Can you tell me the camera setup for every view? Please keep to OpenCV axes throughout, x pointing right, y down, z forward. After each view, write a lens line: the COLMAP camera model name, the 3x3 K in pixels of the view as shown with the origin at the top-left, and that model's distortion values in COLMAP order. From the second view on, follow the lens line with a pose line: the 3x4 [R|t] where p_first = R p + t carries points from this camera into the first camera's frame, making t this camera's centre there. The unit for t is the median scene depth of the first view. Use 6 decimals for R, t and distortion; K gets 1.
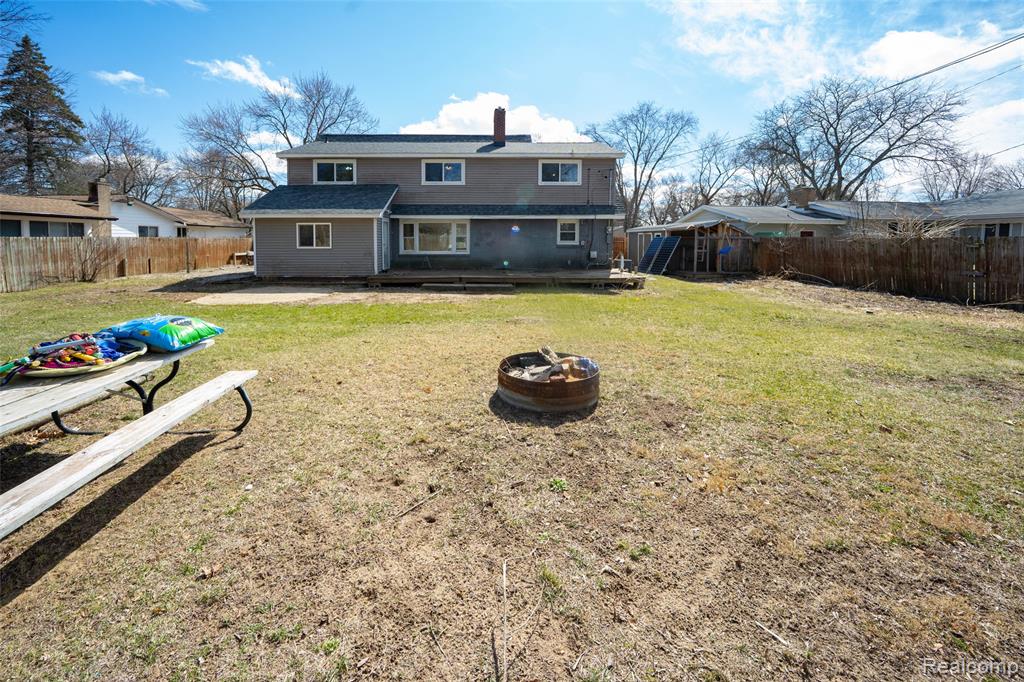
lens RADIAL K [[372.3, 0, 512.0], [0, 372.3, 341.0], [0, 0, 1]] dist [-0.001580, -0.000173]
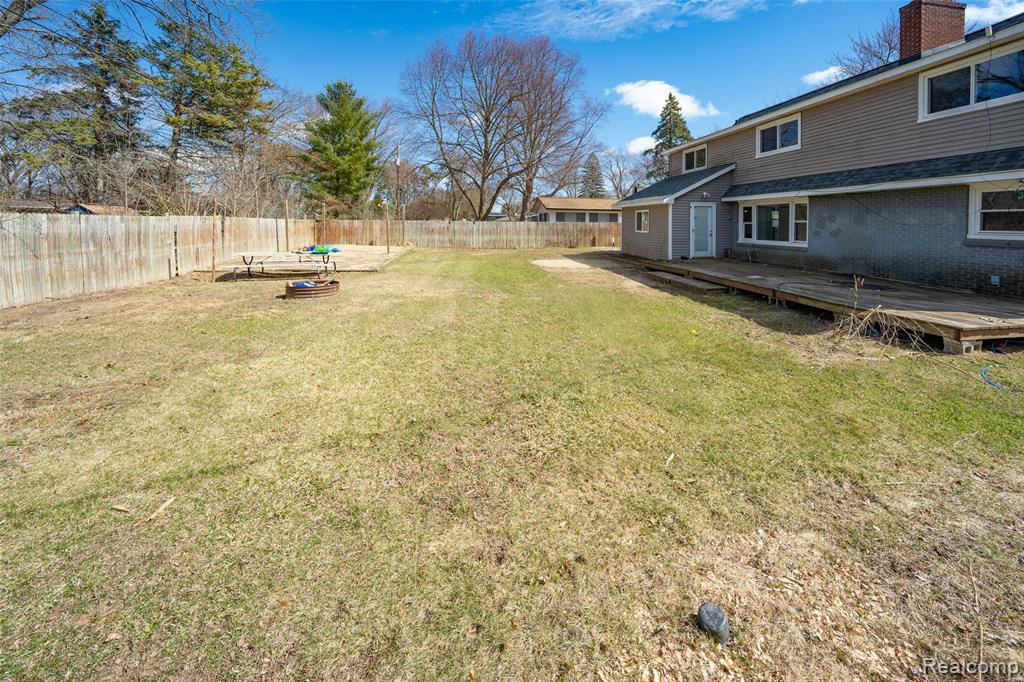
lens RADIAL K [[372.3, 0, 512.0], [0, 372.3, 341.0], [0, 0, 1]] dist [-0.001580, -0.000173]
pose [[0.131296, 0.299860, -0.944905, 0.550295], [-0.271086, 0.927687, 0.256728, -0.104209], [0.953559, 0.222443, 0.203090, 0.387297]]
